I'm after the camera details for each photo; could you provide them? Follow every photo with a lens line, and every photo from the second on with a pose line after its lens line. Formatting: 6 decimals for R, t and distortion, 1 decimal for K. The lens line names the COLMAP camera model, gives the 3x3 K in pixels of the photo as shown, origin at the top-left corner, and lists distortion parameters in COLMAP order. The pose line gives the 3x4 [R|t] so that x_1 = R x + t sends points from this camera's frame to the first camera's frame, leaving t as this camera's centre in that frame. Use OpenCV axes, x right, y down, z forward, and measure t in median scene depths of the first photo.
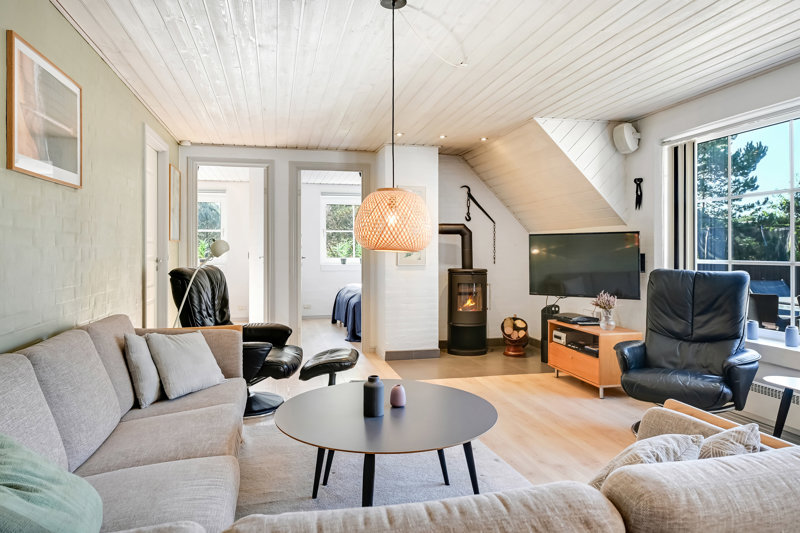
lens RADIAL K [[519.3, 0, 402.3], [0, 519.3, 248.4], [0, 0, 1]] dist [0.000977, 0.001822]
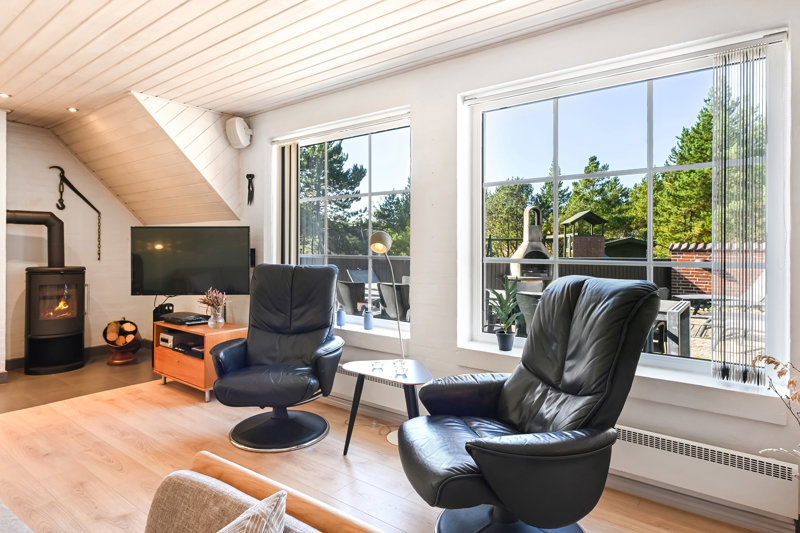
lens RADIAL K [[457.5, 0, 400.4], [0, 457.5, 246.3], [0, 0, 1]] dist [0.001583, 0.000792]
pose [[0.775656, 0.003663, 0.631145, 0.114294], [-0.006532, 0.999976, 0.002224, 0.001629], [-0.631122, -0.005848, 0.775662, 0.118333]]
